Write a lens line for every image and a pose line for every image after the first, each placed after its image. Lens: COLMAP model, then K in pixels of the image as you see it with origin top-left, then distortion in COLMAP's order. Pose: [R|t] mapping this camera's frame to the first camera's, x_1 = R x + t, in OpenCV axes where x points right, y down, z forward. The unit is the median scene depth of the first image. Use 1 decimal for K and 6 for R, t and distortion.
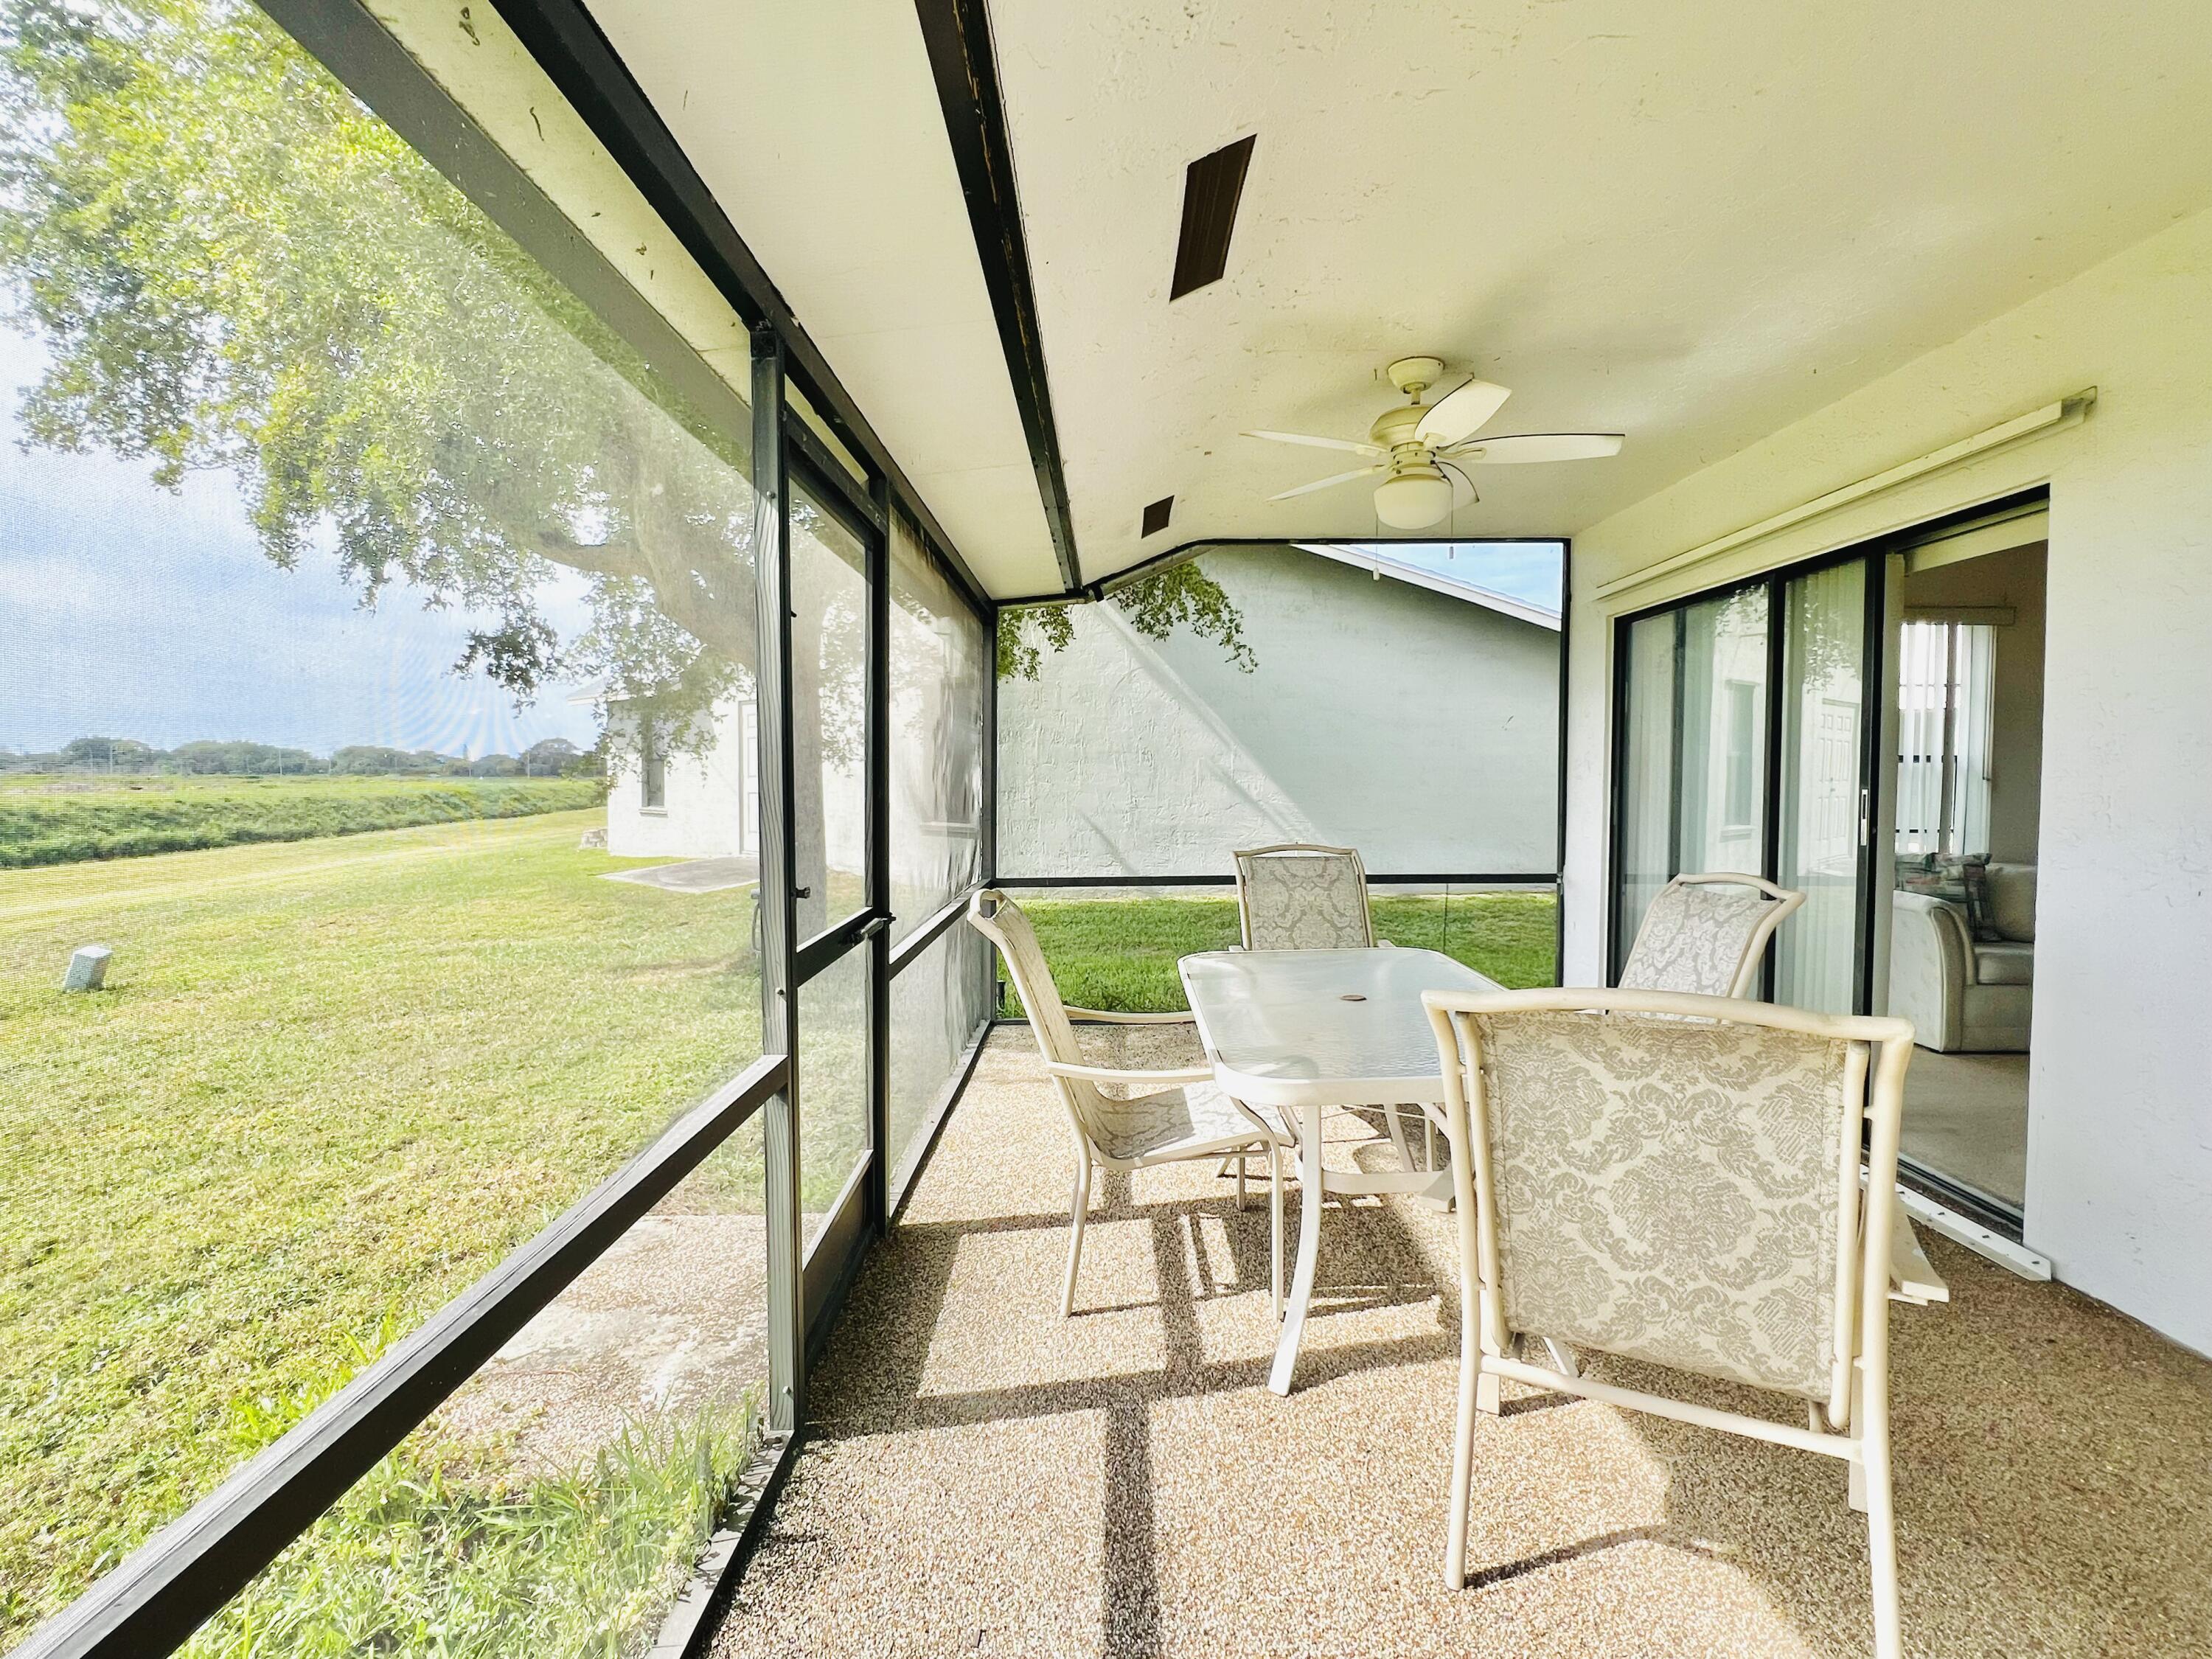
lens RADIAL K [[1048.4, 0, 1111.1], [0, 1048.4, 824.7], [0, 0, 1]] dist [-0.002073, -0.000260]
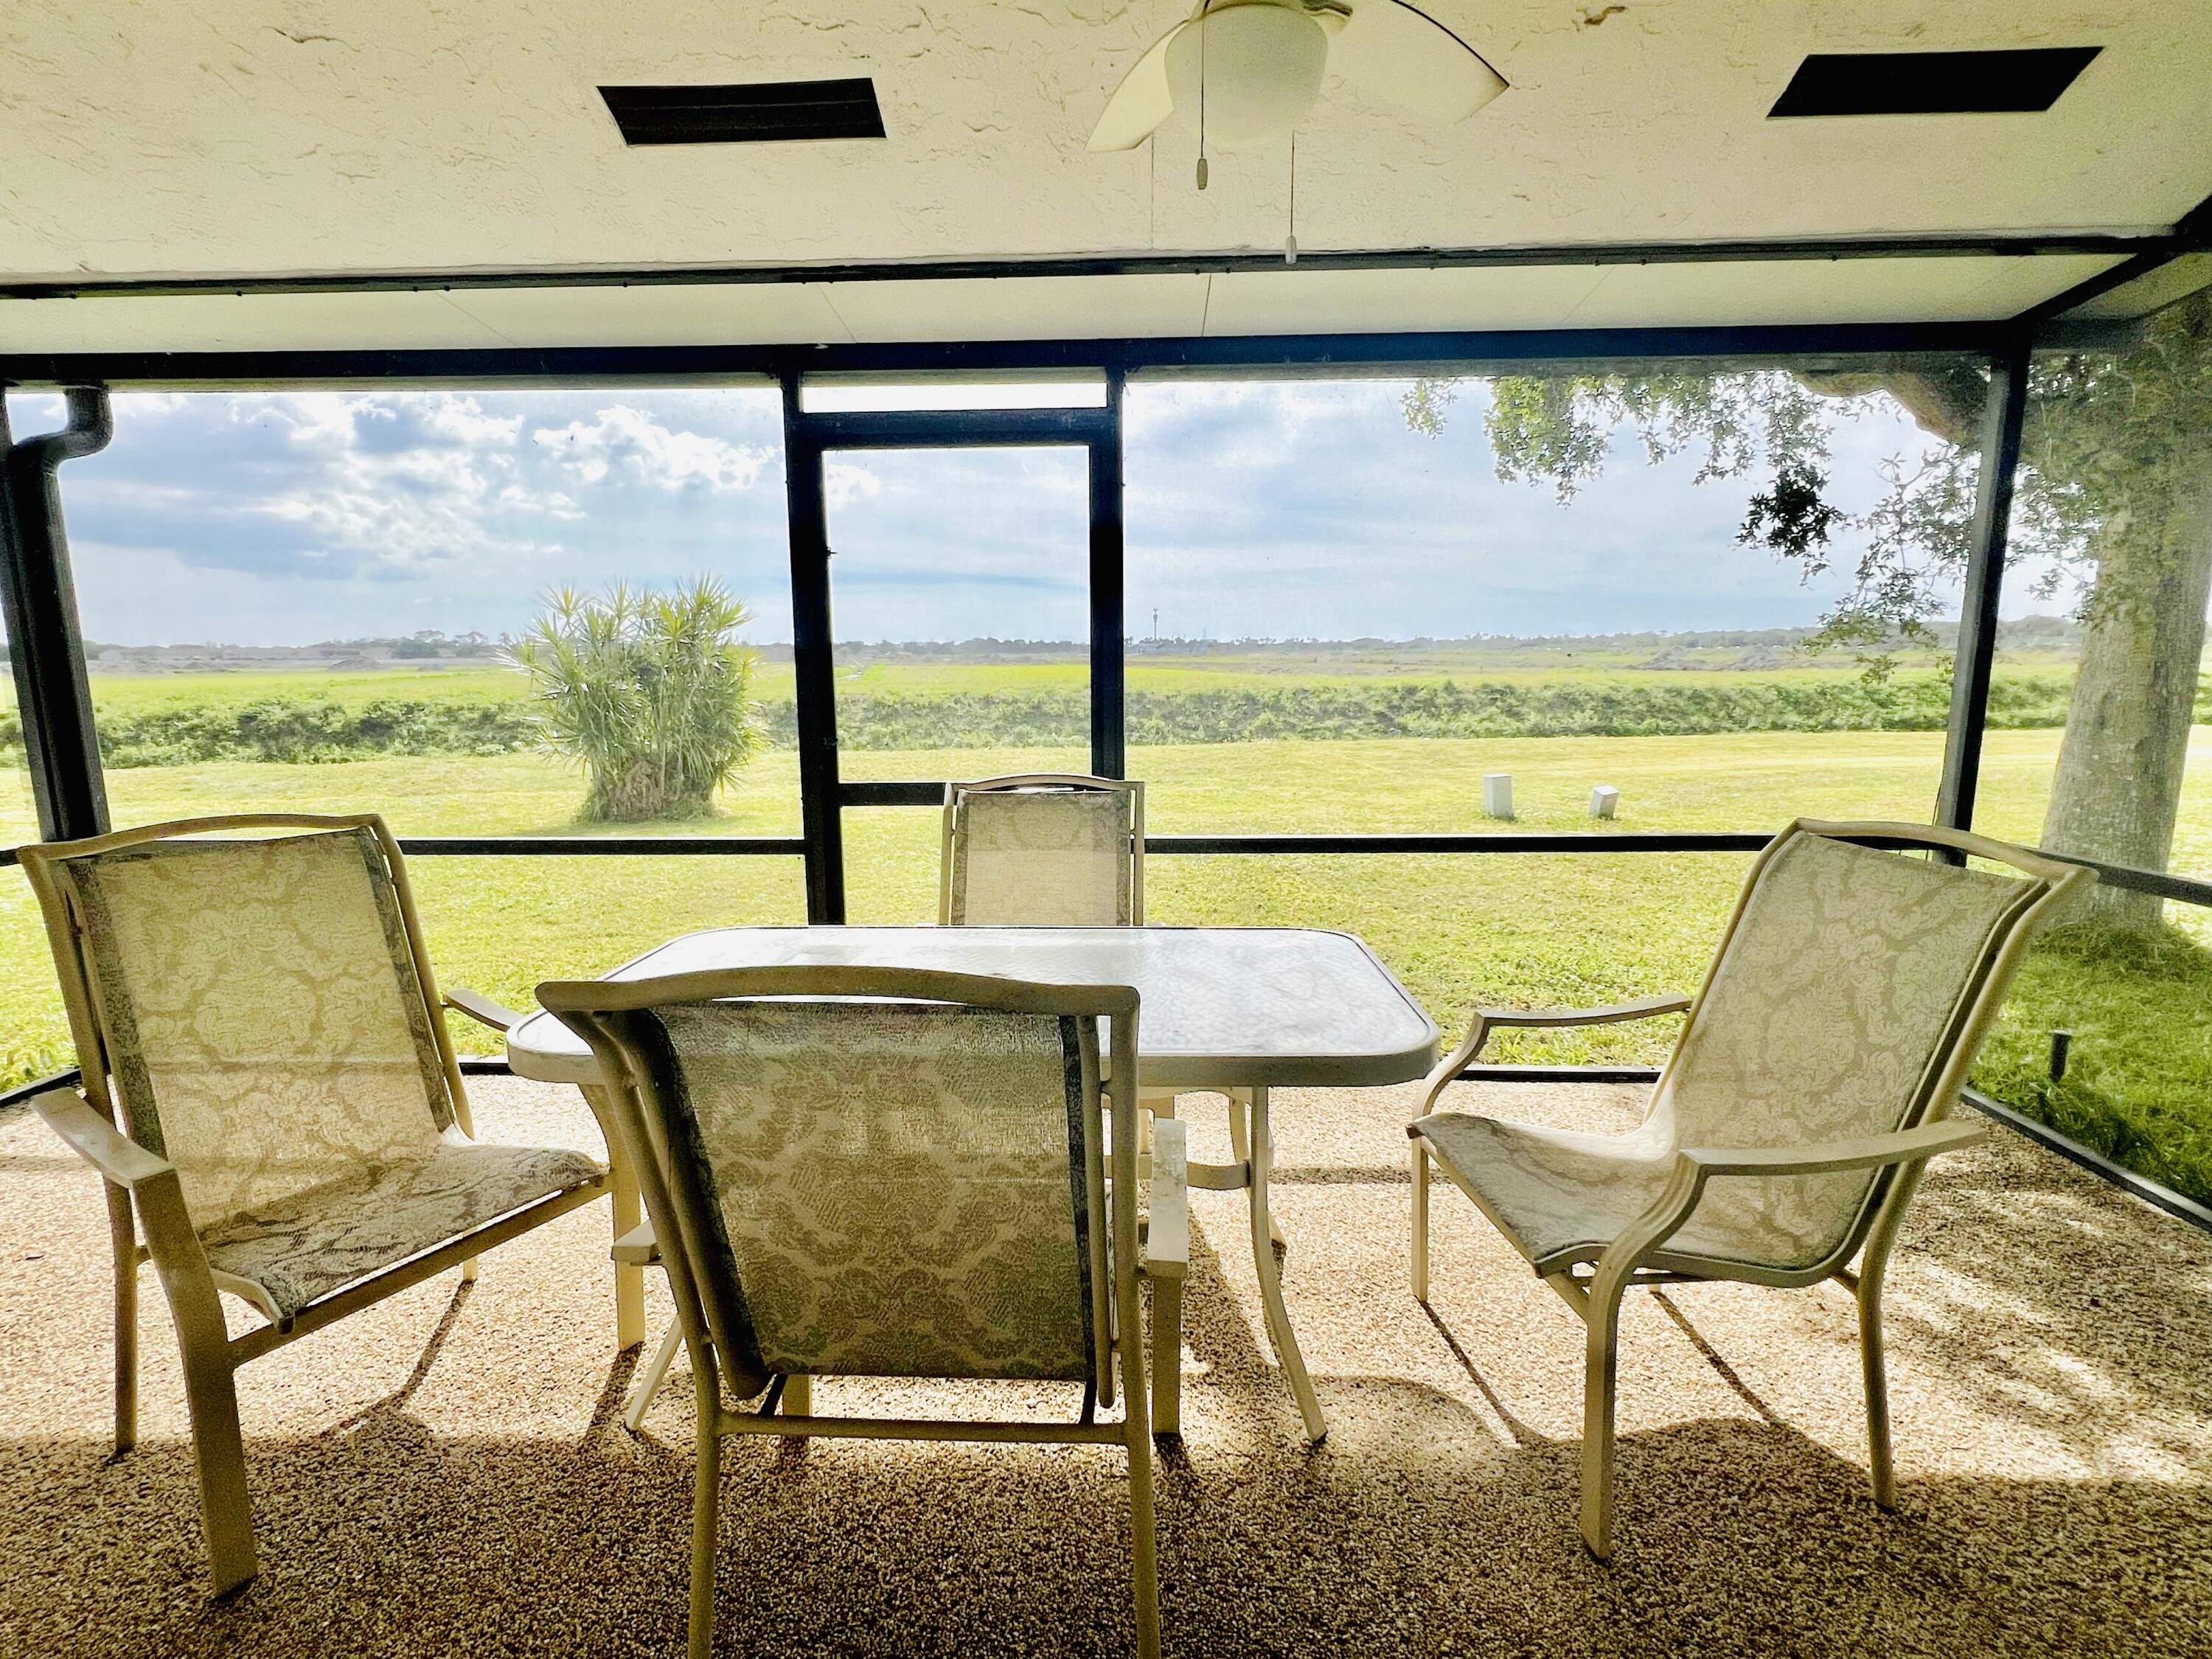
lens RADIAL K [[1048.4, 0, 1102.3], [0, 1048.4, 833.8], [0, 0, 1]] dist [-0.002073, -0.000260]
pose [[-0.032839, 0.166329, -0.985523, 0.382767], [-0.036550, 0.985196, 0.167492, -0.022387], [0.998792, 0.041521, -0.026274, 0.455375]]
